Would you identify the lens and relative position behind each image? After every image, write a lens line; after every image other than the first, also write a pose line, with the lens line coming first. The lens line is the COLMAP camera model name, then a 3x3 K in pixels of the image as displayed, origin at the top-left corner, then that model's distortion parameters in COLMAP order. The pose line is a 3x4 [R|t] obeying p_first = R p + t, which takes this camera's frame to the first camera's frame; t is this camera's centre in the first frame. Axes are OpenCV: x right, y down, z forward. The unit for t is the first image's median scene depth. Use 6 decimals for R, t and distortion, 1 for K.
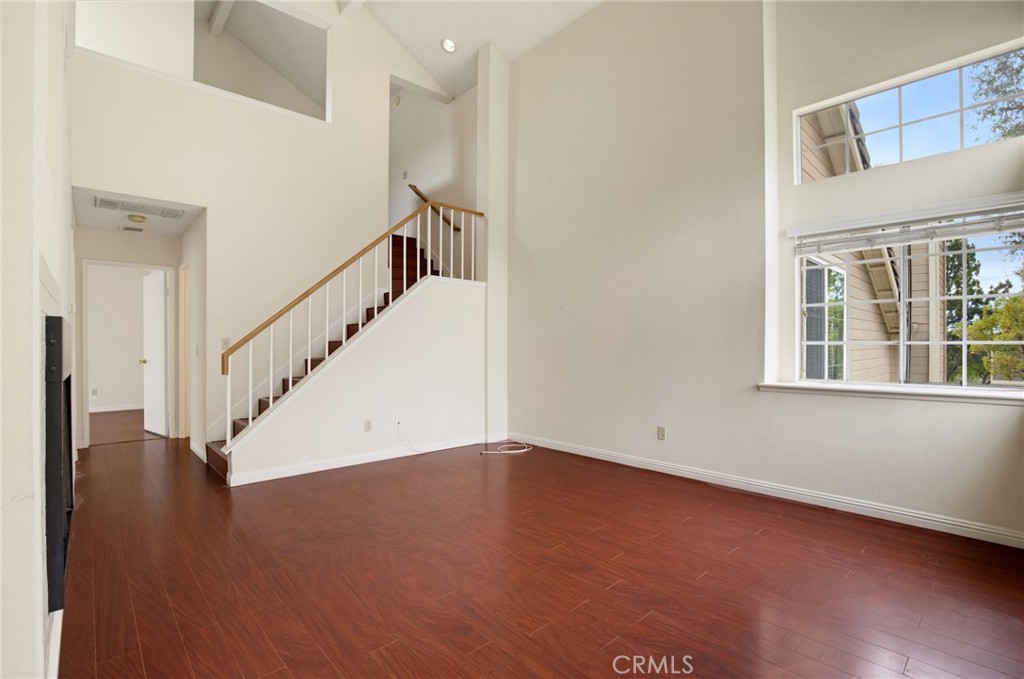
lens RADIAL K [[471.5, 0, 515.4], [0, 471.5, 342.0], [0, 0, 1]] dist [-0.023455, 0.000247]
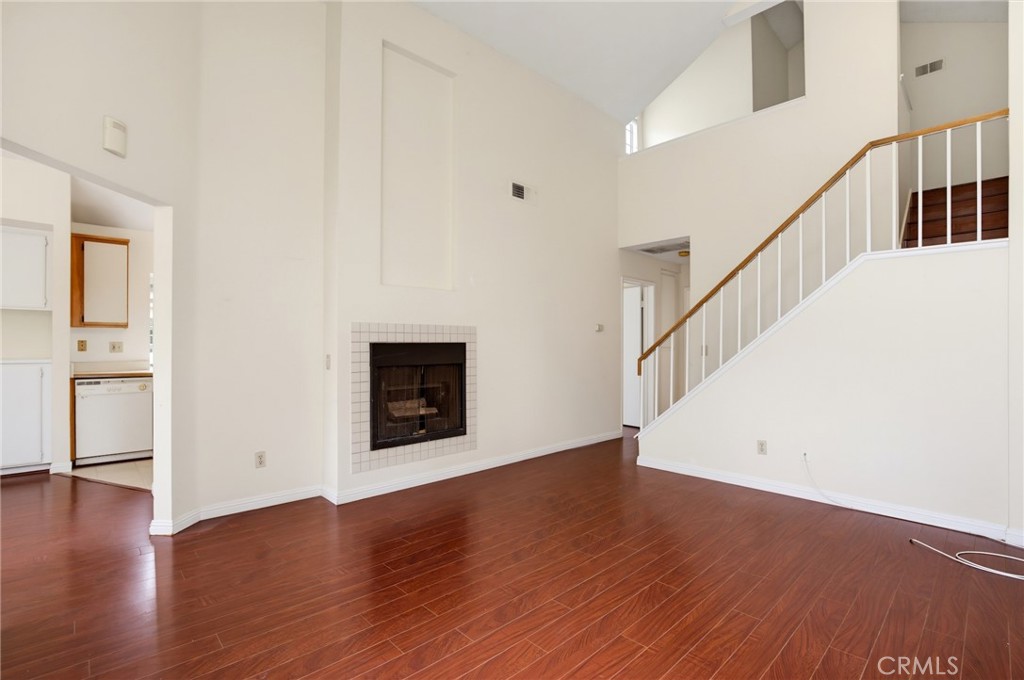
lens RADIAL K [[471.5, 0, 515.4], [0, 471.5, 342.5], [0, 0, 1]] dist [-0.023455, 0.000247]
pose [[0.020234, -0.004691, -0.999784, 0.441010], [0.004943, 0.999977, -0.004592, -0.010322], [0.999783, -0.004849, 0.020256, 0.436742]]
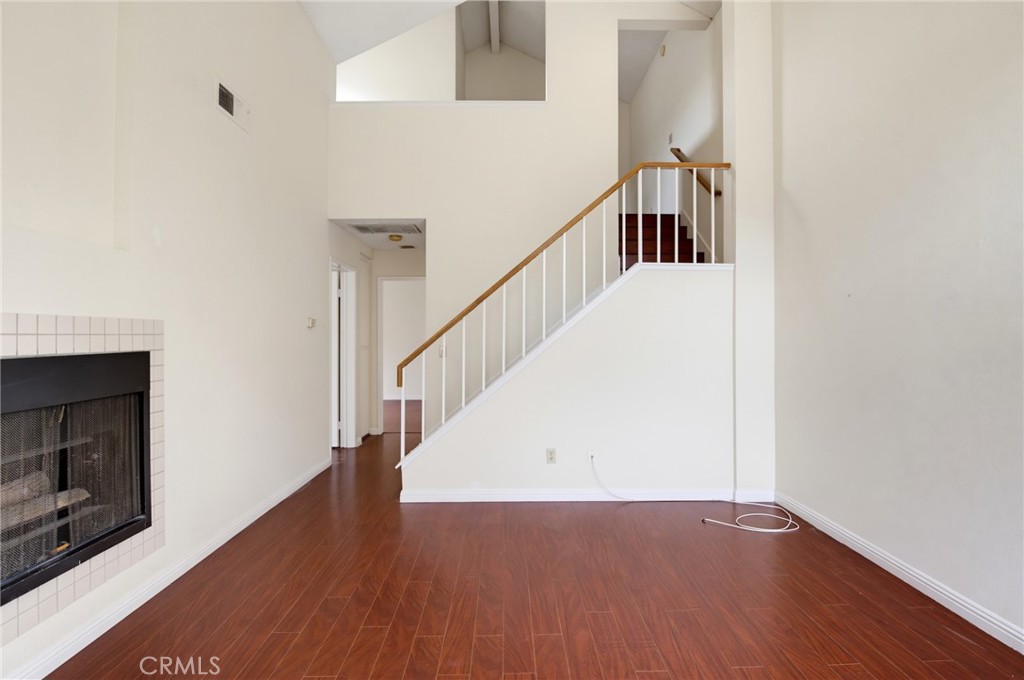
lens RADIAL K [[494.8, 0, 514.0], [0, 494.8, 330.4], [0, 0, 1]] dist [-0.027674, 0.000027]
pose [[0.744660, -0.008551, -0.667390, 0.174107], [0.005318, 0.999962, -0.006878, -0.027870], [0.667423, 0.001572, 0.744677, 0.262551]]
